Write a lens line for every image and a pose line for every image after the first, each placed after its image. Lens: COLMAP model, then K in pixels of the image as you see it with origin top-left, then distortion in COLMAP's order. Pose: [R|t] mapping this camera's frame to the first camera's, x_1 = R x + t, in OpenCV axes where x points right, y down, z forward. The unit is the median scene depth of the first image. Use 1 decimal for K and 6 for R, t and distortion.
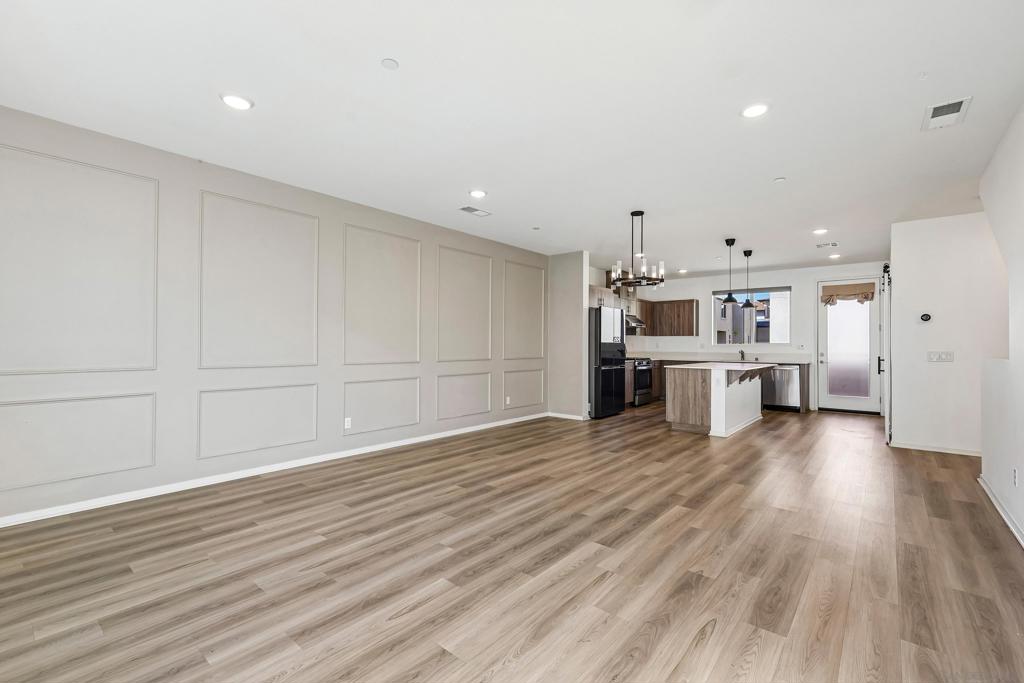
lens RADIAL K [[444.5, 0, 511.3], [0, 444.5, 341.8], [0, 0, 1]] dist [0.016444, -0.000371]
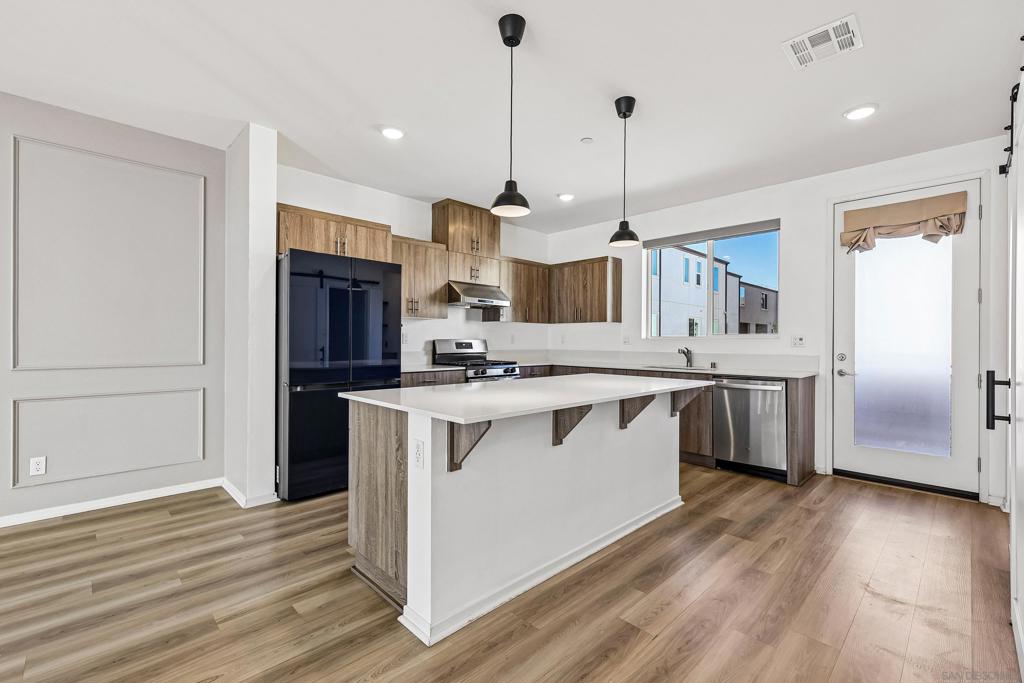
lens RADIAL K [[444.5, 0, 512.9], [0, 444.5, 341.9], [0, 0, 1]] dist [0.016444, -0.000371]
pose [[0.995505, -0.000485, -0.094708, 0.393471], [0.001354, 0.999958, 0.009107, 0.007351], [0.094699, -0.009195, 0.995463, 0.496901]]
